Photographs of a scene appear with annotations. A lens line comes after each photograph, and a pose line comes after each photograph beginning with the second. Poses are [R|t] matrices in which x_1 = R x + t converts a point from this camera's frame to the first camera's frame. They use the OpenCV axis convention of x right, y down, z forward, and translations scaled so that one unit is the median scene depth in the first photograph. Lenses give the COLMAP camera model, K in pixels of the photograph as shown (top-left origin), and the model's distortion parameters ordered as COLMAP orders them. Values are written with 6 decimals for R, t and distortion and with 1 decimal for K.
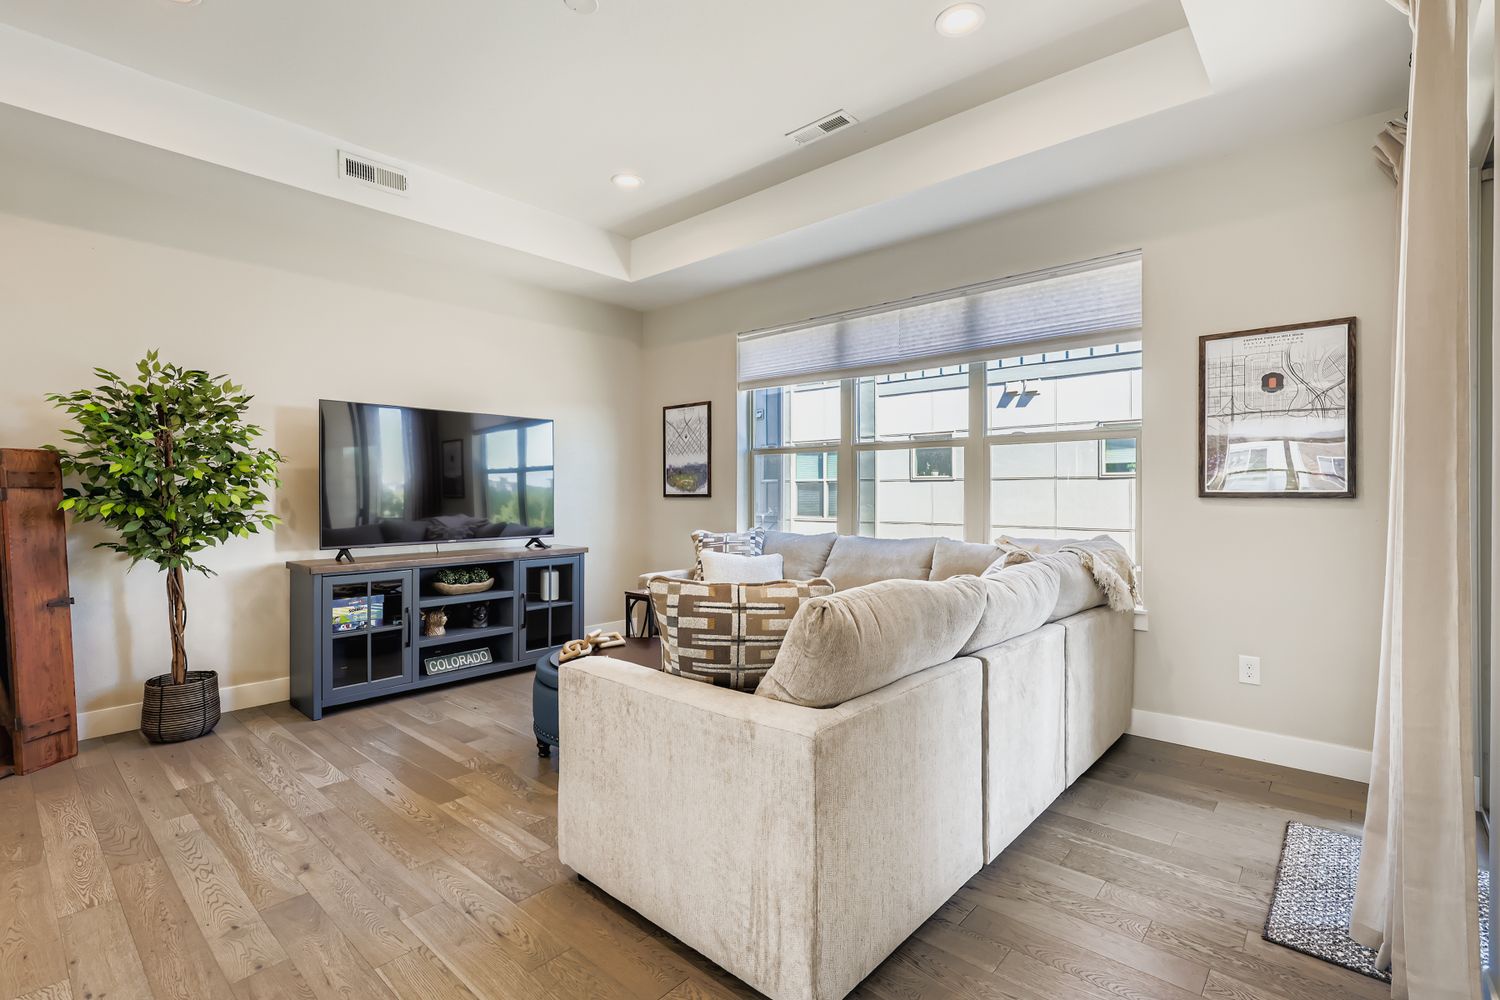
lens RADIAL K [[684.8, 0, 762.4], [0, 684.8, 487.0], [0, 0, 1]] dist [0.003168, 0.000073]
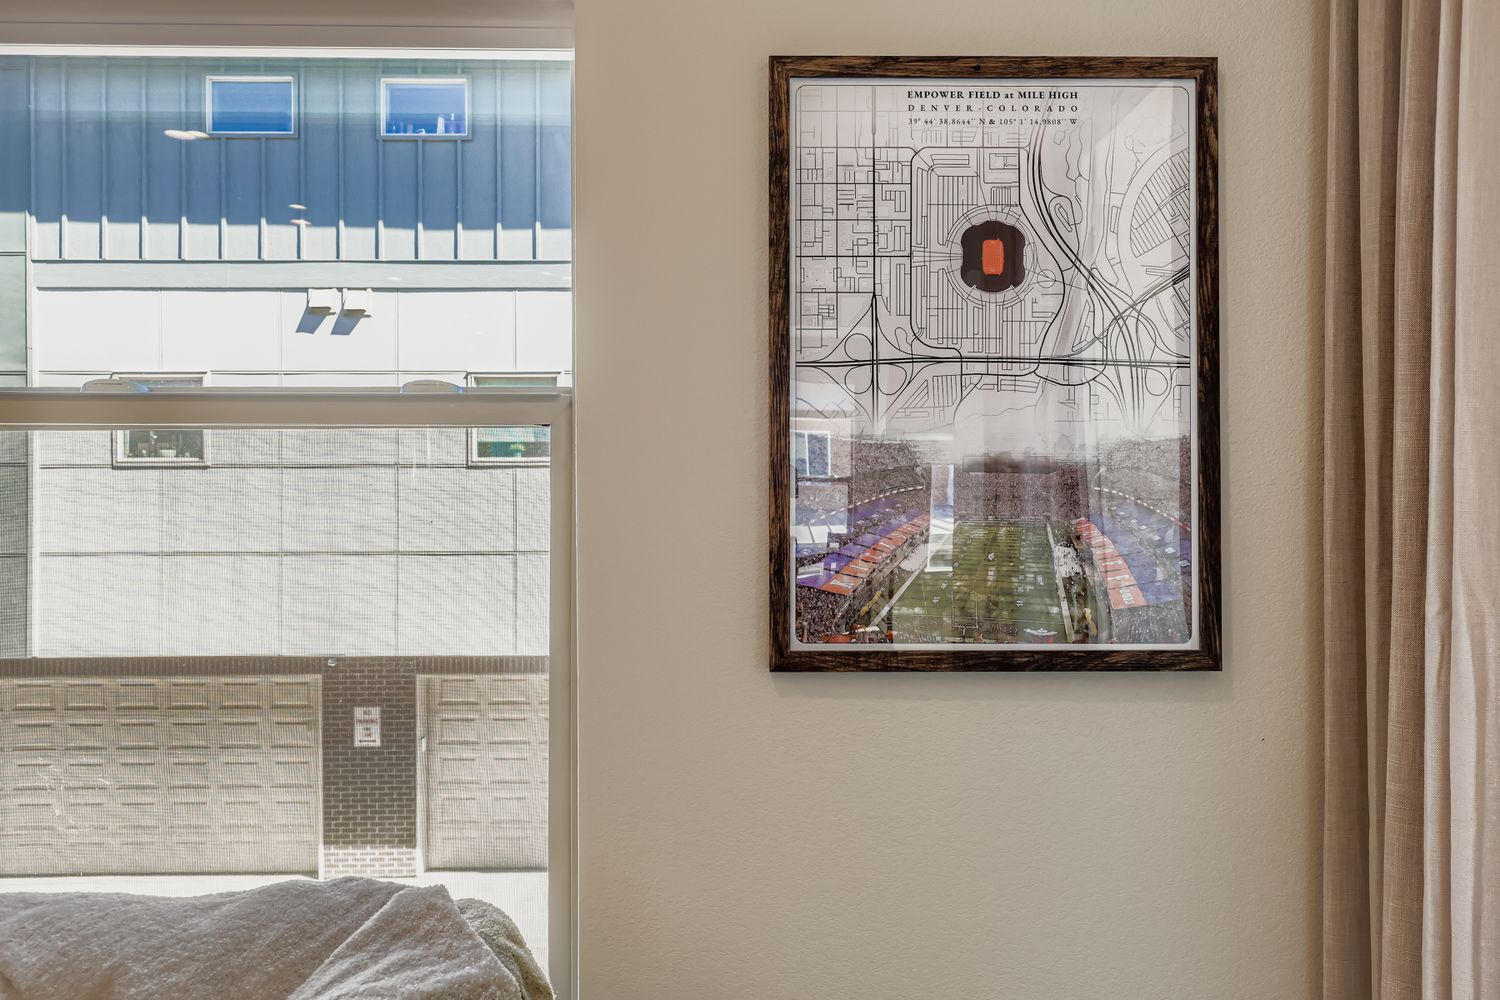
lens RADIAL K [[1016.9, 0, 751.9], [0, 1016.9, 482.7], [0, 0, 1]] dist [-0.002819, -0.001401]
pose [[0.749435, -0.009845, 0.662005, 0.377088], [-0.003186, 0.999824, 0.018475, -0.064507], [-0.662071, -0.015955, 0.749272, 0.719342]]
